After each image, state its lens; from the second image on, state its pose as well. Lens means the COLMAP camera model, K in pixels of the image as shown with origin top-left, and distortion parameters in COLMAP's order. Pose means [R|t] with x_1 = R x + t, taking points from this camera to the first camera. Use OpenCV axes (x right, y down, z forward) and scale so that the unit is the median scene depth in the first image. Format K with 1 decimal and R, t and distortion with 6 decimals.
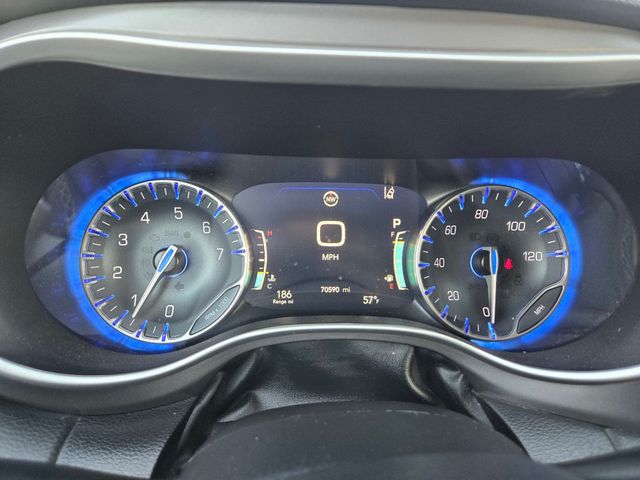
lens RADIAL K [[456.4, 0, 308.9], [0, 456.4, 236.1], [0, 0, 1]] dist [0.054595, -0.004499]
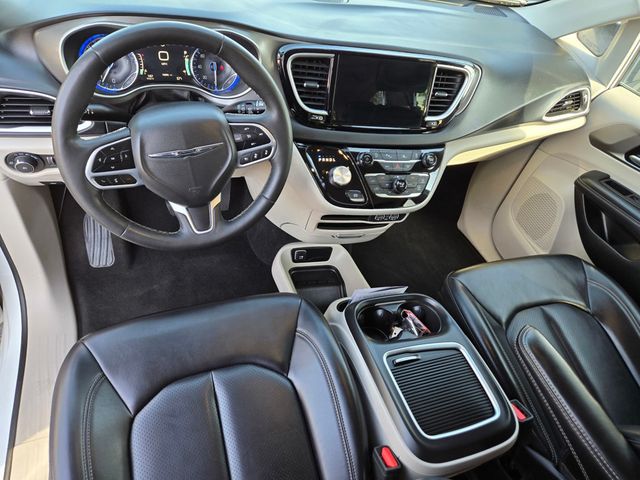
lens RADIAL K [[431.5, 0, 311.8], [0, 431.5, 230.7], [0, 0, 1]] dist [0.061595, -0.000709]
pose [[0.956808, -0.095429, 0.274612, 0.081477], [-0.037509, 0.896175, 0.442113, -0.307347], [-0.288291, -0.433318, 0.853888, -2.450017]]
